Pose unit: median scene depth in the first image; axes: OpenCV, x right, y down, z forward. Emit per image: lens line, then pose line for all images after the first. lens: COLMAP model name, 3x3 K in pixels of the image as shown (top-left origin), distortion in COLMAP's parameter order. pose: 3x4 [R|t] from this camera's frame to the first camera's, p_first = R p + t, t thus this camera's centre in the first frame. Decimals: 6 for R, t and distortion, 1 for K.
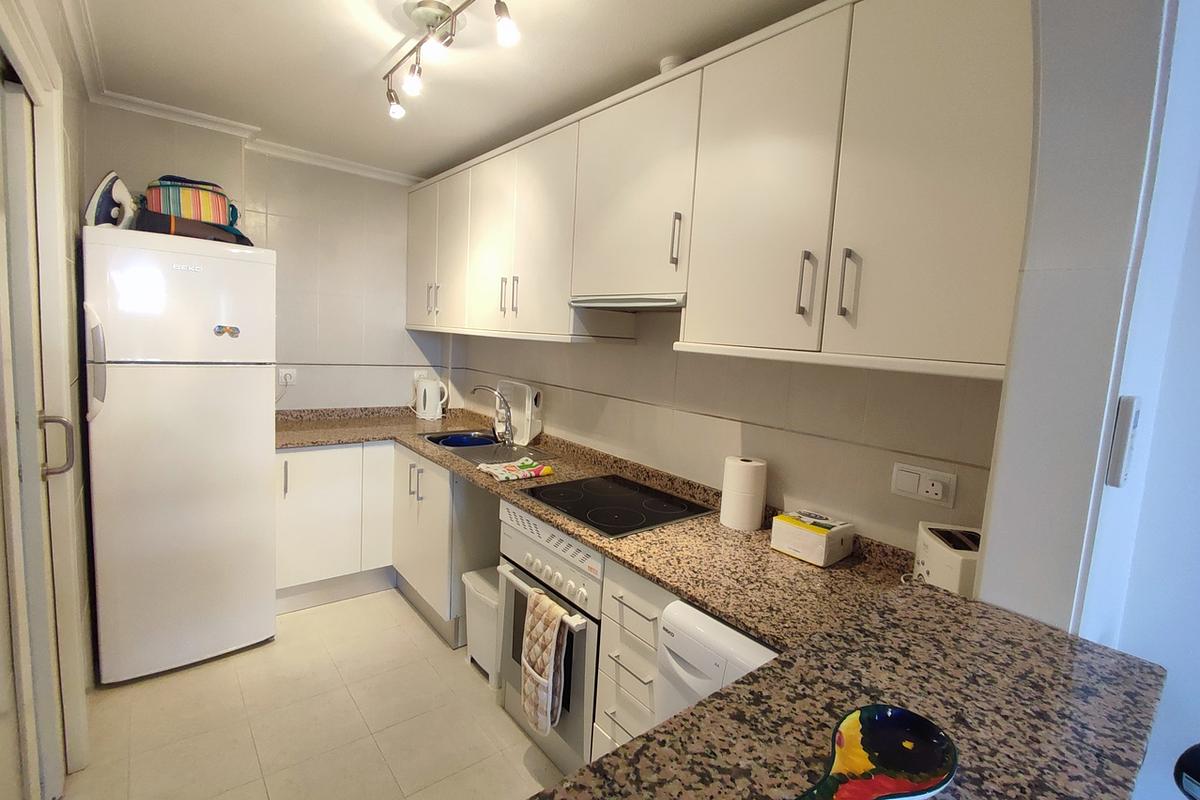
lens RADIAL K [[548.6, 0, 609.9], [0, 548.6, 391.4], [0, 0, 1]] dist [0.003377, -0.006278]
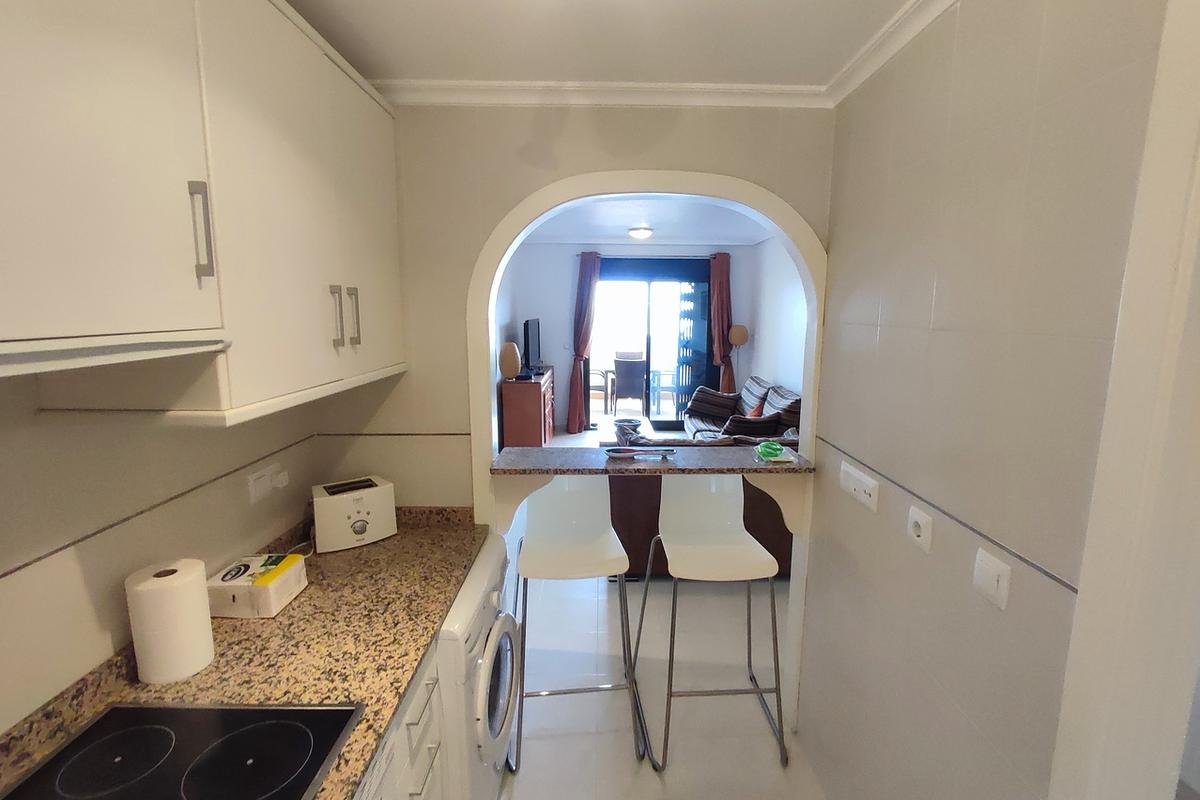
lens RADIAL K [[548.6, 0, 609.9], [0, 548.6, 391.4], [0, 0, 1]] dist [0.003377, -0.006278]
pose [[-0.774816, -0.161264, 0.611272, -0.457751], [0.008639, 0.964126, 0.265304, -0.218894], [-0.632127, 0.210842, -0.745627, 0.977355]]
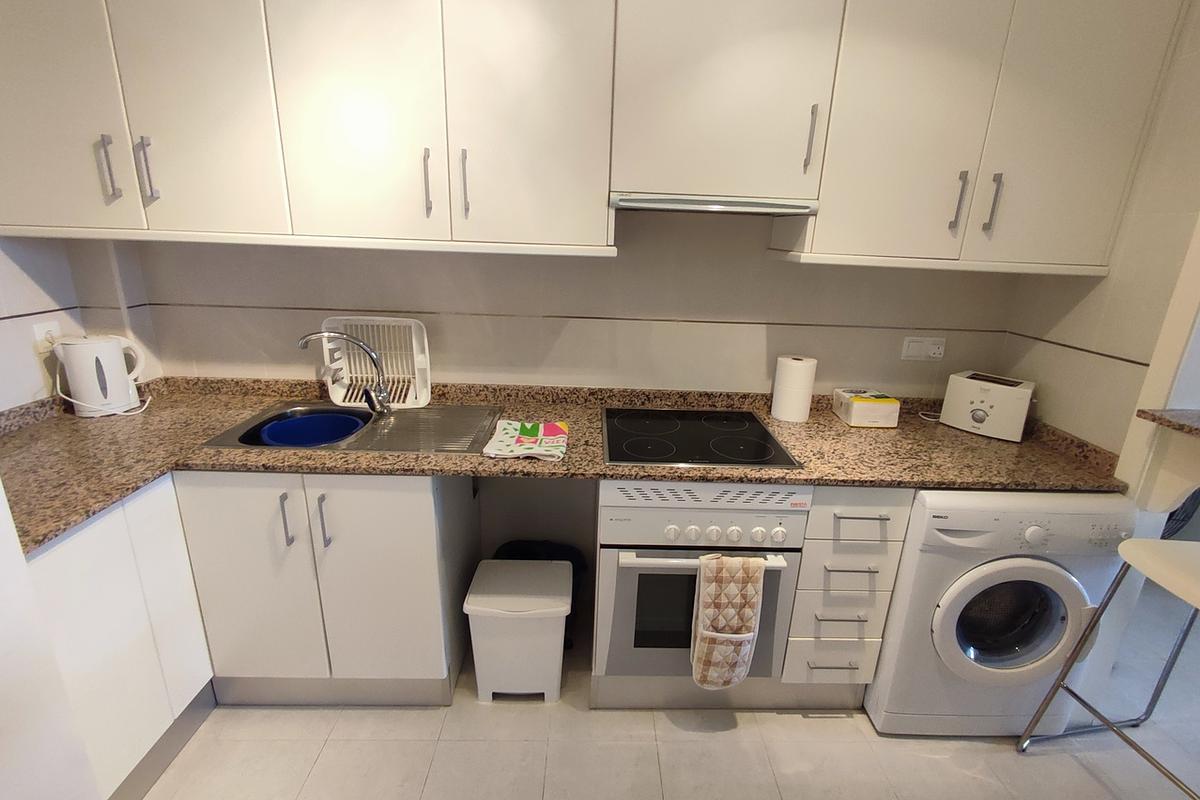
lens RADIAL K [[548.6, 0, 609.9], [0, 548.6, 391.4], [0, 0, 1]] dist [0.003377, -0.006278]
pose [[0.618530, -0.259062, 0.741827, -0.709961], [0.079745, 0.959909, 0.268730, -0.118983], [-0.781704, -0.107061, 0.614392, 0.543780]]
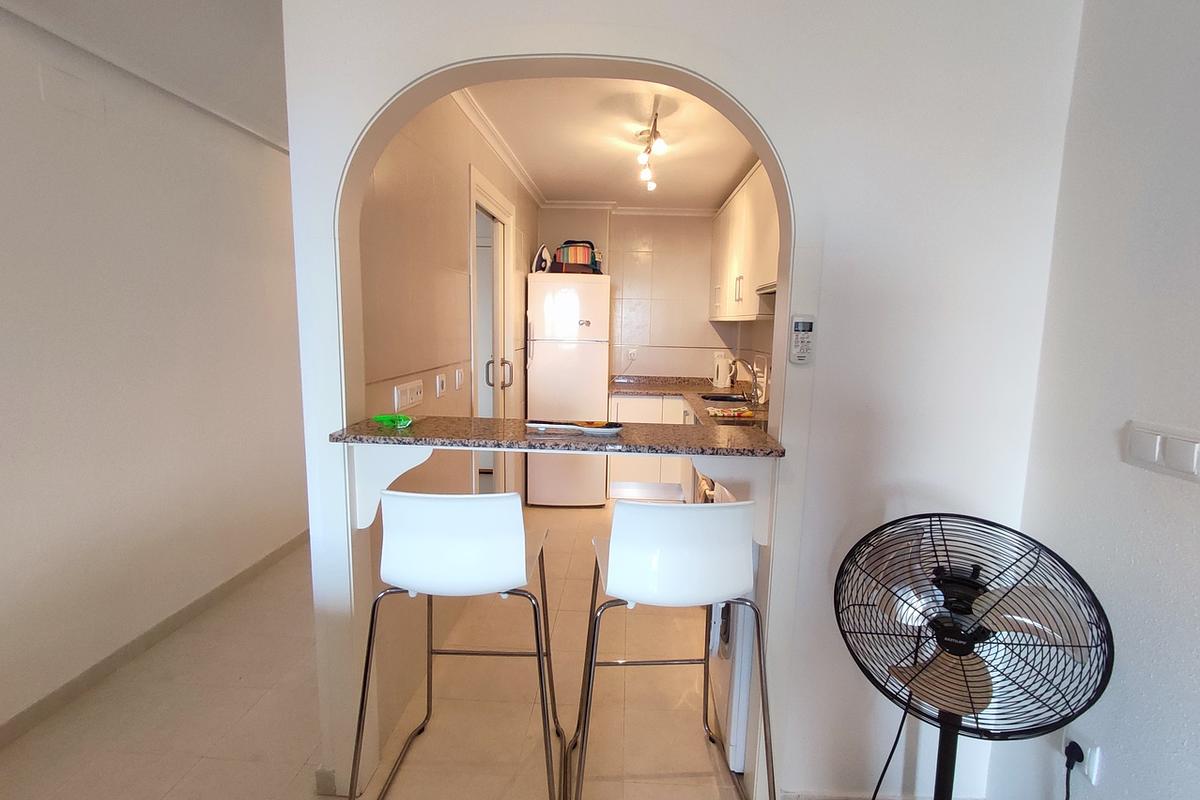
lens RADIAL K [[548.6, 0, 609.9], [0, 548.6, 391.4], [0, 0, 1]] dist [0.003377, -0.006278]
pose [[0.743112, 0.037558, -0.668112, 0.616985], [-0.041692, 0.999083, 0.009791, 0.099613], [0.667867, 0.020580, 0.743996, -0.300544]]
